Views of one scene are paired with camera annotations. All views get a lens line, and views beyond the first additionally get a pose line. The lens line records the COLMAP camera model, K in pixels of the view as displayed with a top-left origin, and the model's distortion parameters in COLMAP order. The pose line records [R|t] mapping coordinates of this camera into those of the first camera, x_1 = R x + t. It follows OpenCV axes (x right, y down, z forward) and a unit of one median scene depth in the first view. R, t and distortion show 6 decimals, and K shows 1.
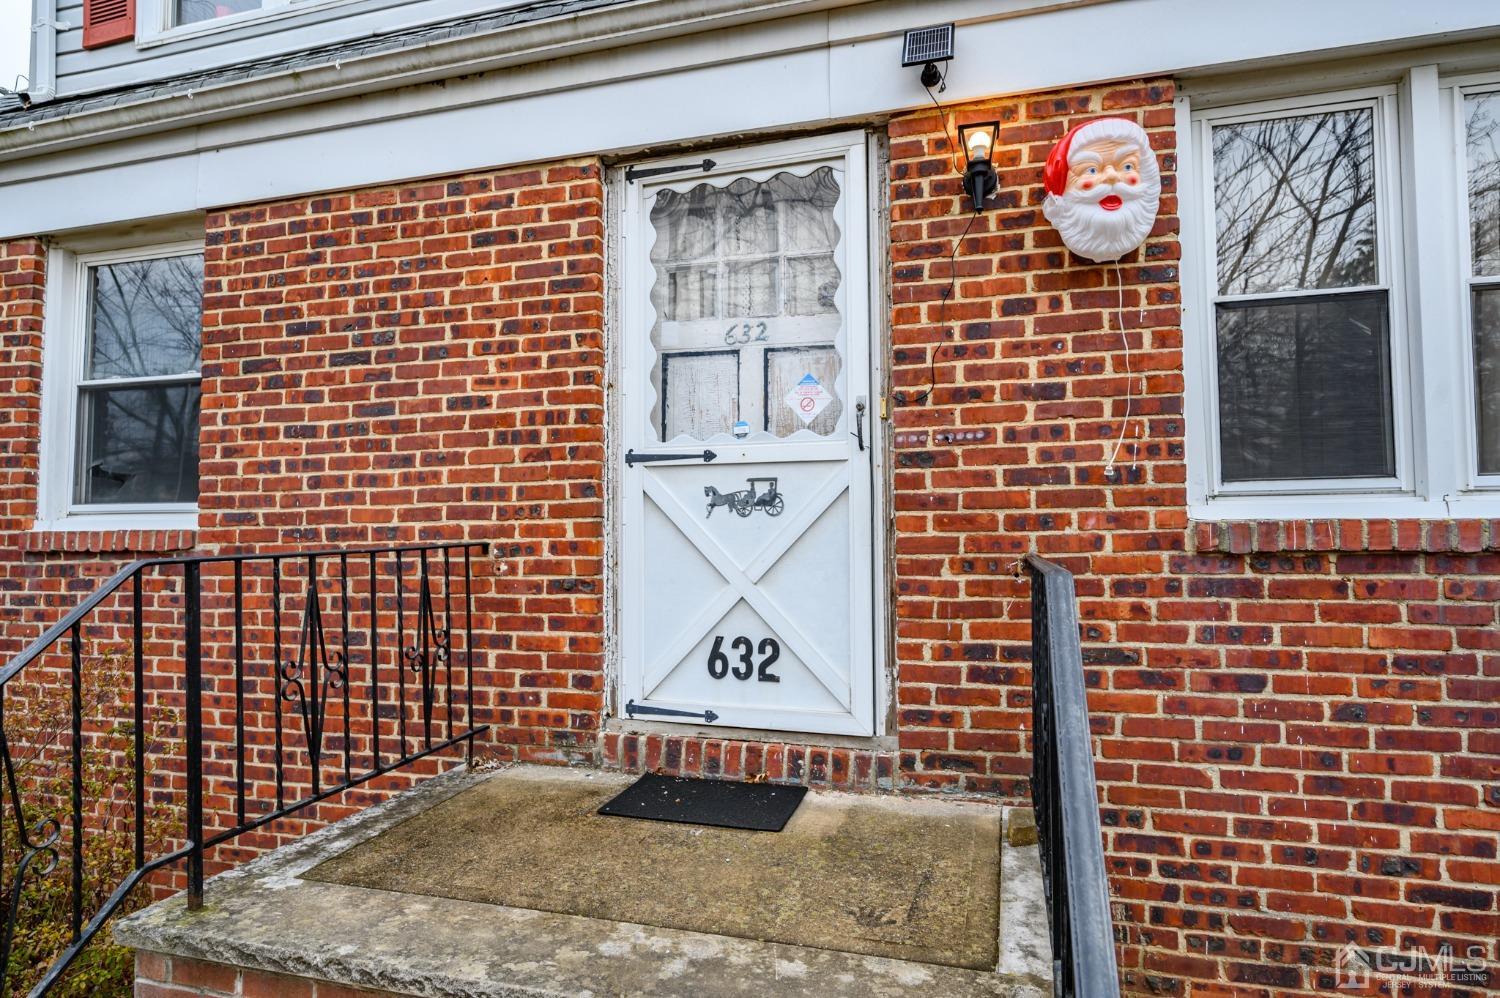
lens RADIAL K [[1022.7, 0, 752.2], [0, 1022.7, 506.9], [0, 0, 1]] dist [-0.001413, -0.004211]
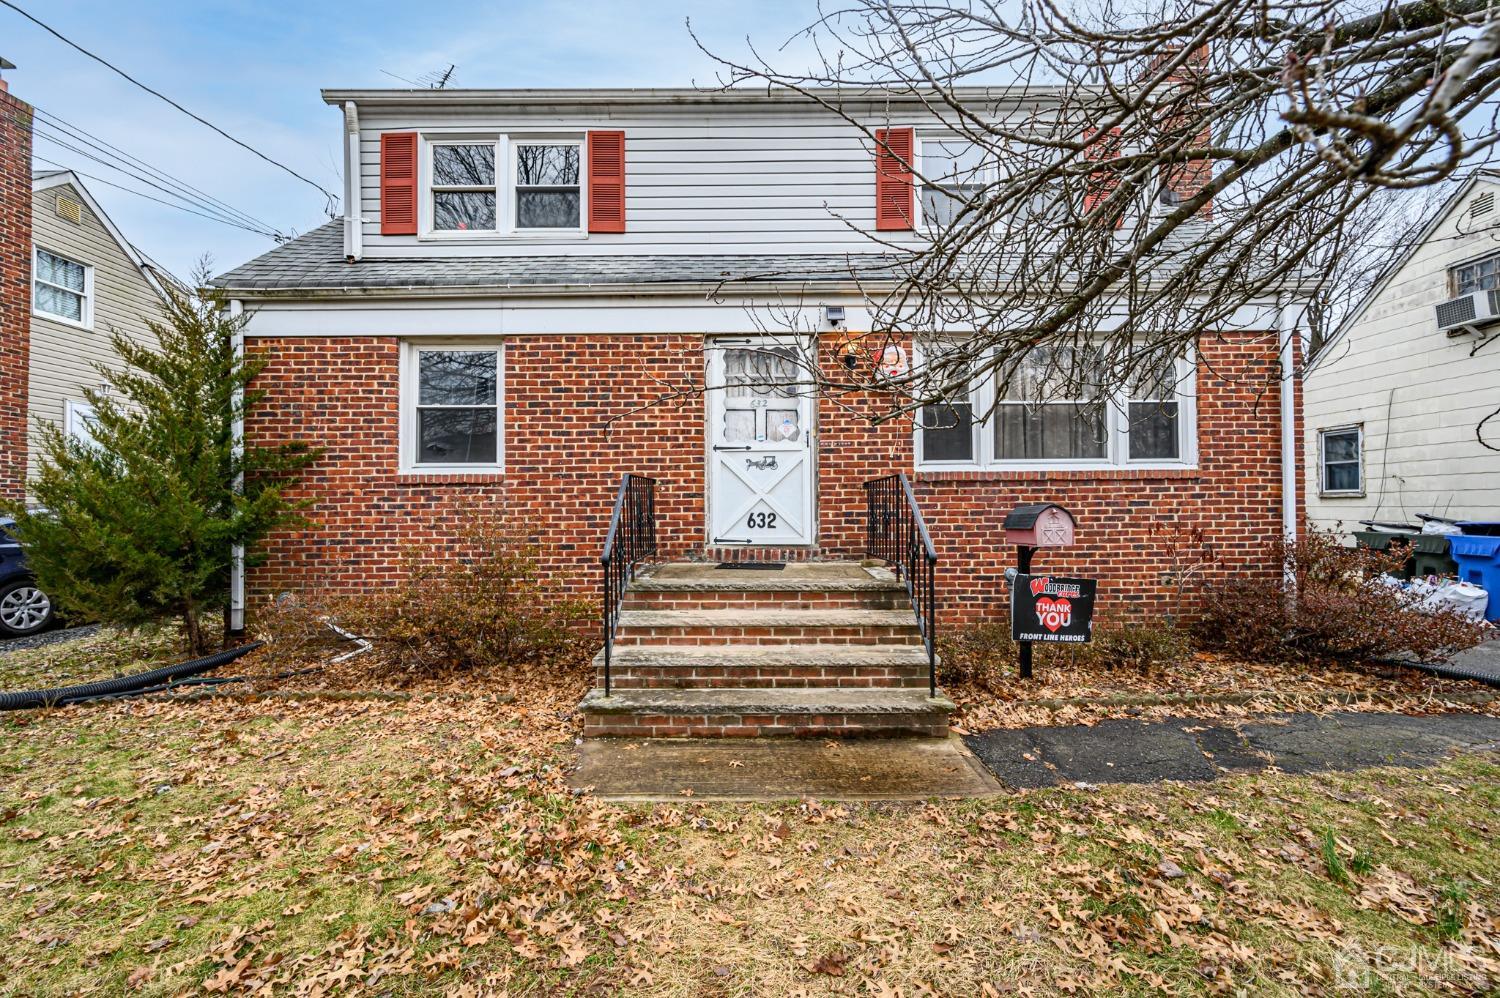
lens RADIAL K [[599.1, 0, 751.3], [0, 599.1, 493.2], [0, 0, 1]] dist [-0.002737, -0.001098]
pose [[0.980530, 0.012051, 0.195997, -0.336831], [-0.016138, 0.999684, 0.019264, 0.039559], [-0.195703, -0.022052, 0.980415, -0.569848]]
